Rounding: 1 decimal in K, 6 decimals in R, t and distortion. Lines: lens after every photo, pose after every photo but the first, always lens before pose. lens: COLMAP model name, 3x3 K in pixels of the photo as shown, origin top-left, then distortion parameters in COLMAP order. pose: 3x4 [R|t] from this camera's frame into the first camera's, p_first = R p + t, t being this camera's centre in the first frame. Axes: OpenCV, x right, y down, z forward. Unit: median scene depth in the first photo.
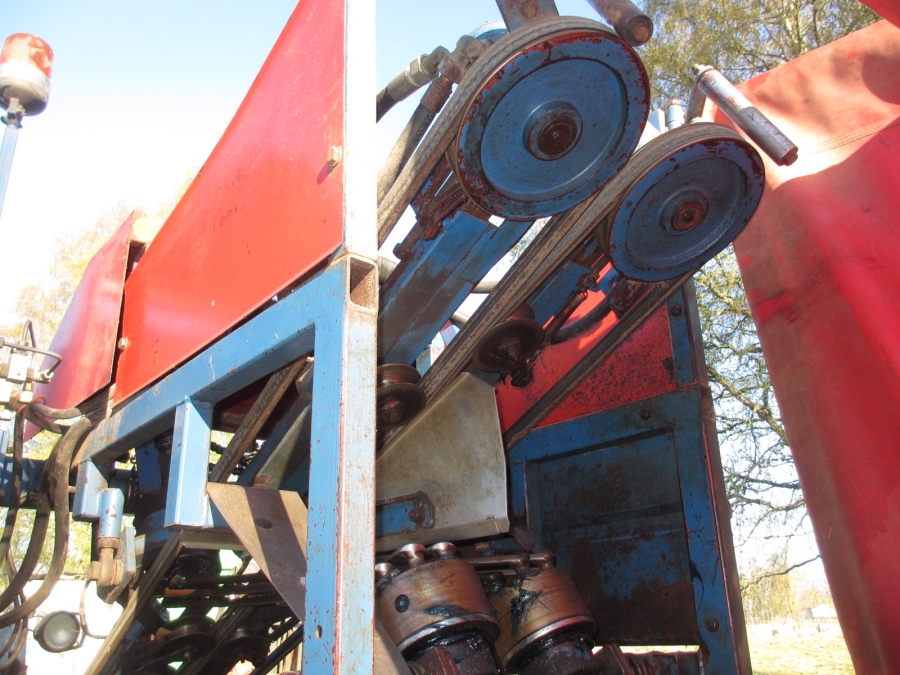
lens RADIAL K [[751.5, 0, 436.6], [0, 751.5, 339.8], [0, 0, 1]] dist [-0.056555, 0.013703]
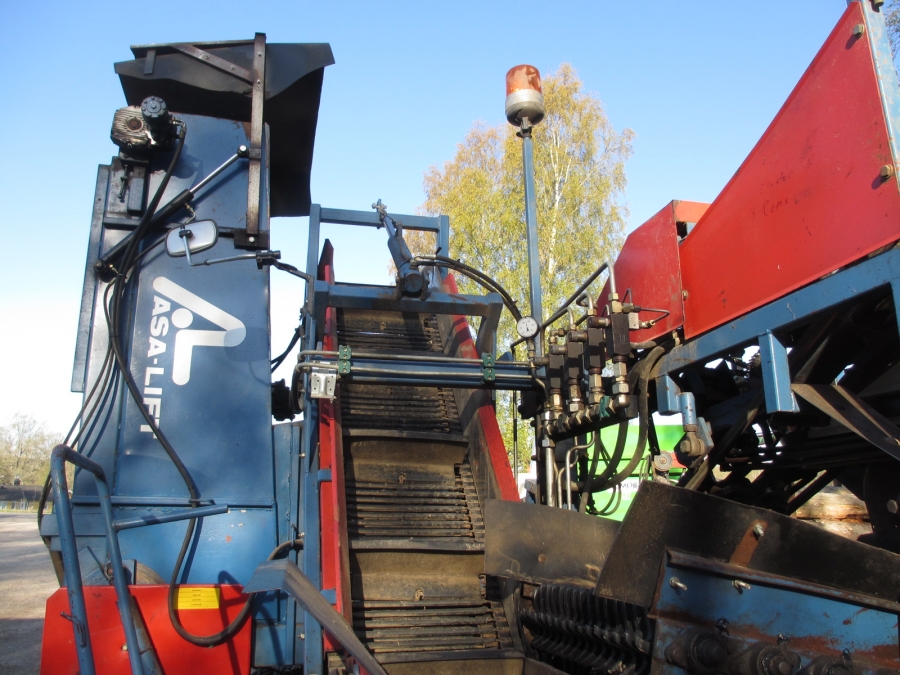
lens RADIAL K [[751.5, 0, 436.6], [0, 751.5, 339.8], [0, 0, 1]] dist [-0.056555, 0.013703]
pose [[0.889069, -0.096256, -0.447538, -0.223341], [0.157877, 0.982135, 0.102397, -0.145371], [0.429687, -0.161694, 0.888383, -0.564402]]
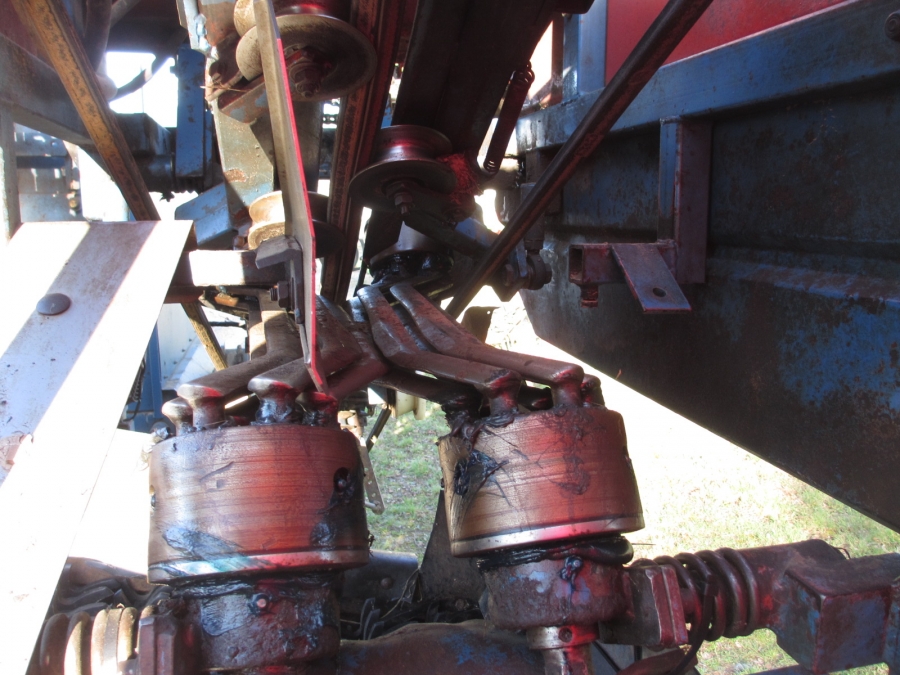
lens RADIAL K [[751.5, 0, 436.6], [0, 751.5, 339.8], [0, 0, 1]] dist [-0.056555, 0.013703]
pose [[0.881364, 0.101828, -0.461333, 0.214778], [0.155749, 0.859279, 0.487219, 0.013742], [0.446026, -0.501270, 0.741478, 0.438453]]
